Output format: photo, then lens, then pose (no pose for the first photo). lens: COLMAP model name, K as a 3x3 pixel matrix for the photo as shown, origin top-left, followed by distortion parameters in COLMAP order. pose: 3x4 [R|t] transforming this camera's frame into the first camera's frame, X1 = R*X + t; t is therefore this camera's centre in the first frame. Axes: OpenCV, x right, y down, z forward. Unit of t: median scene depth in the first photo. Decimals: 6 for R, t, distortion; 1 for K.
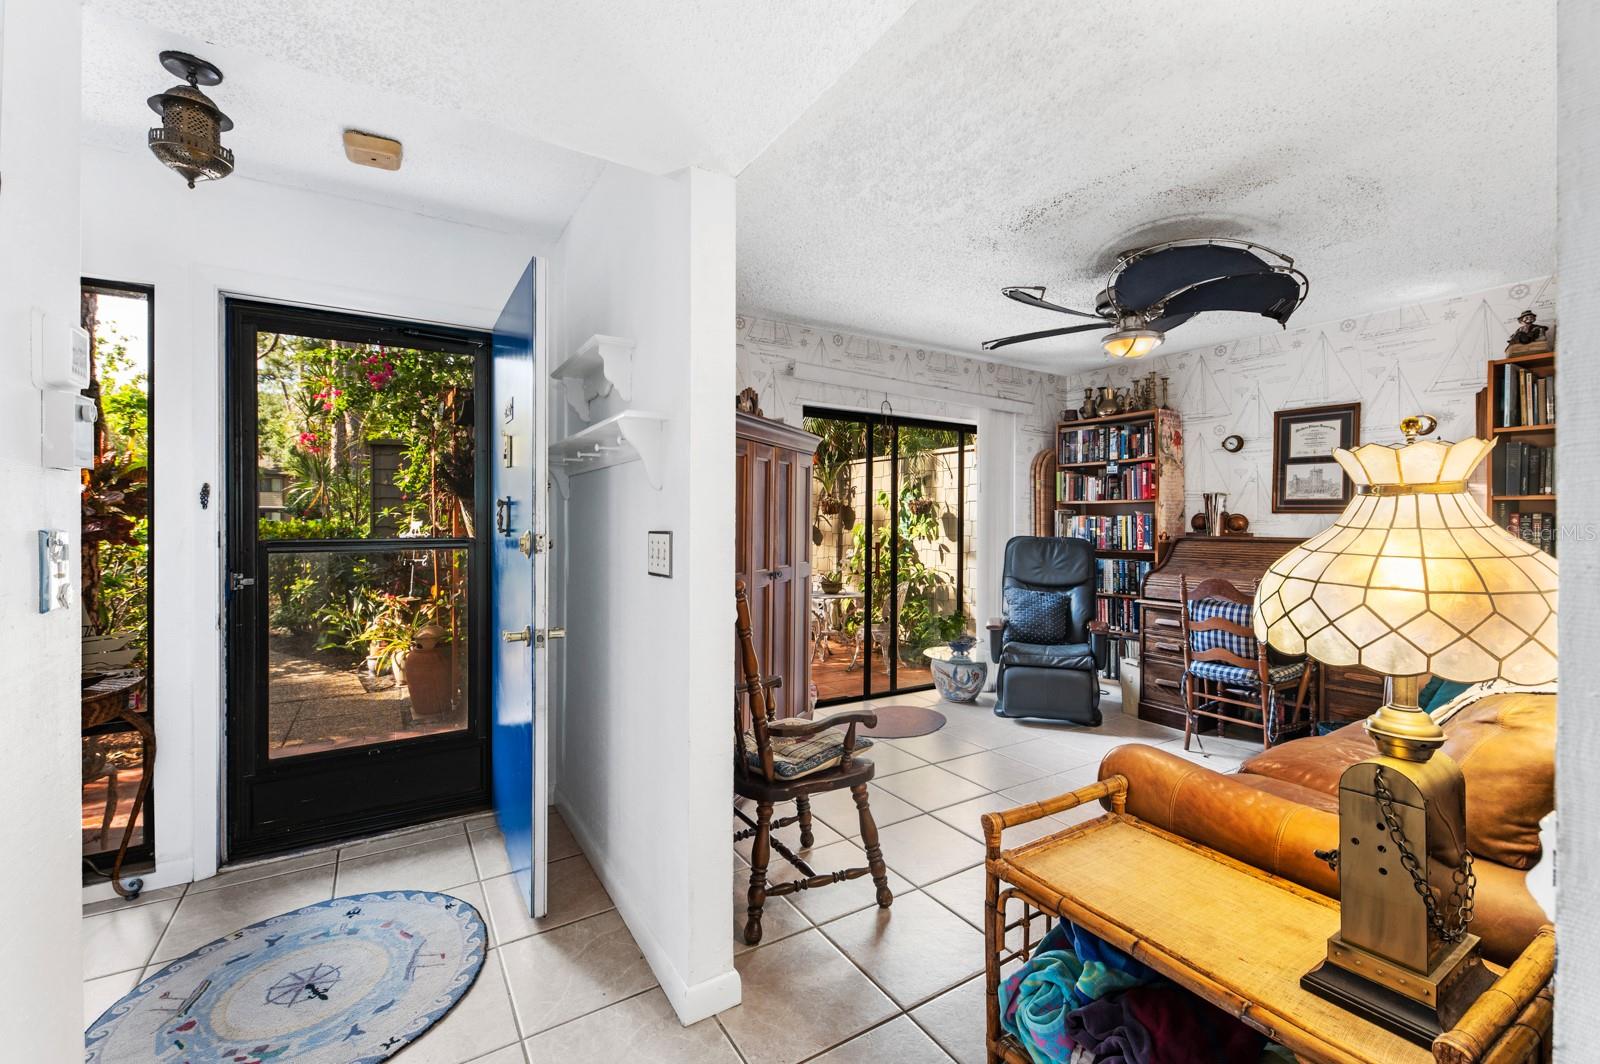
lens RADIAL K [[672.8, 0, 802.1], [0, 672.8, 525.4], [0, 0, 1]] dist [0.002569, 0.000299]
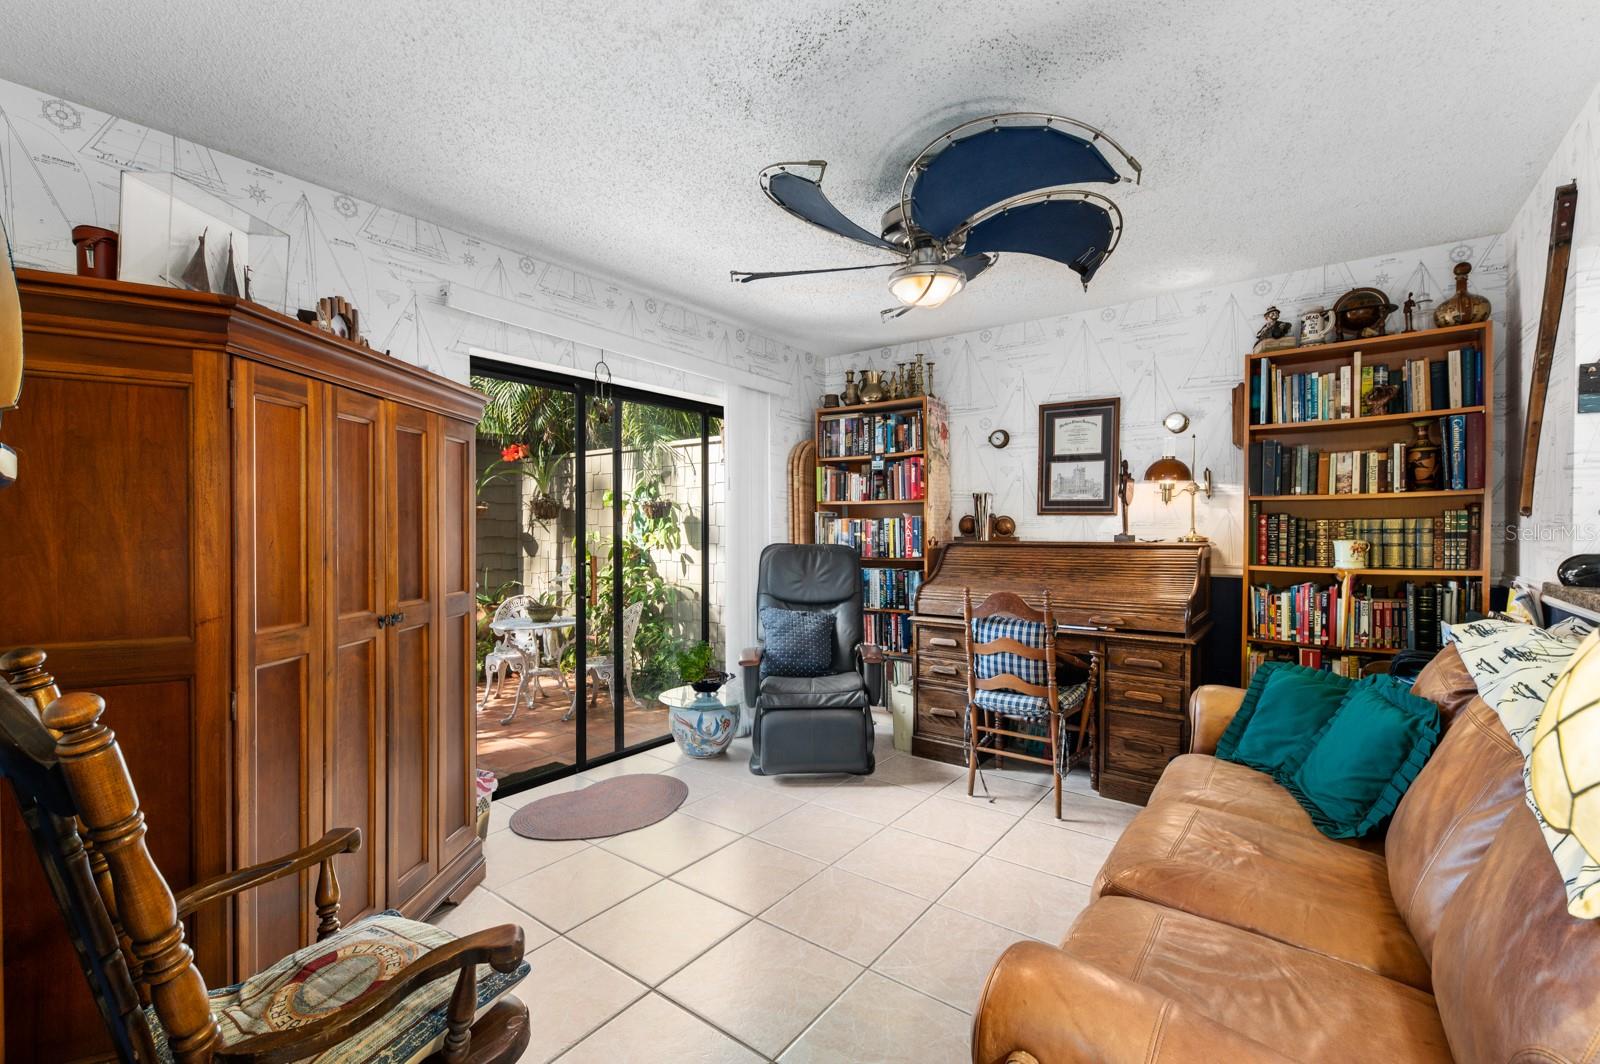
lens RADIAL K [[697.9, 0, 817.8], [0, 697.9, 535.6], [0, 0, 1]] dist [0.001555, 0.000135]
pose [[0.926183, -0.011950, 0.376886, 0.055526], [0.009343, 0.999918, 0.008745, -0.001098], [-0.376960, -0.004578, 0.926218, 0.216400]]
